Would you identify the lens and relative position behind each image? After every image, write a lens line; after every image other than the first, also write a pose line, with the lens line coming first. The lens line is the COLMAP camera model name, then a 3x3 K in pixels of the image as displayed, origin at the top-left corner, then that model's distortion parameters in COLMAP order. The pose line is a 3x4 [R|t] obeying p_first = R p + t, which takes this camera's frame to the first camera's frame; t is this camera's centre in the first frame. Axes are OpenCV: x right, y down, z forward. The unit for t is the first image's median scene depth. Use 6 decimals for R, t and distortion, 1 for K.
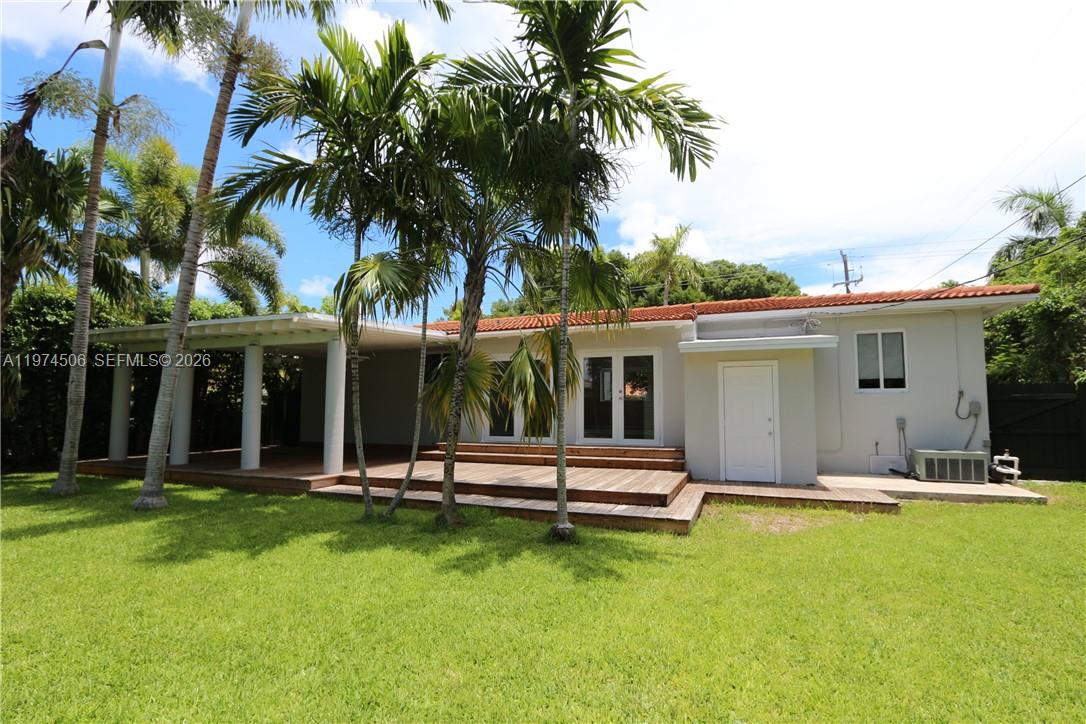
lens RADIAL K [[500.4, 0, 550.9], [0, 500.4, 376.9], [0, 0, 1]] dist [-0.016355, 0.001710]
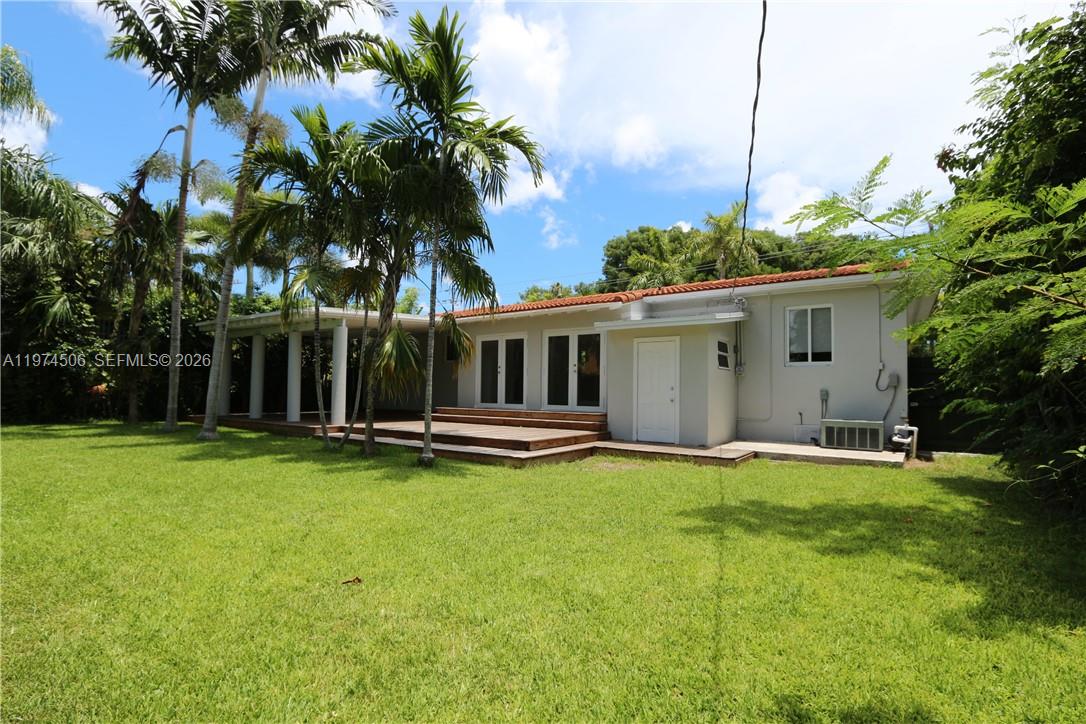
lens RADIAL K [[500.4, 0, 550.9], [0, 500.4, 376.9], [0, 0, 1]] dist [-0.016355, 0.001710]
pose [[0.972153, 0.003991, -0.234312, 0.429462], [0.004718, 0.999319, 0.036597, 0.015926], [0.234298, -0.036683, 0.971472, -0.173533]]
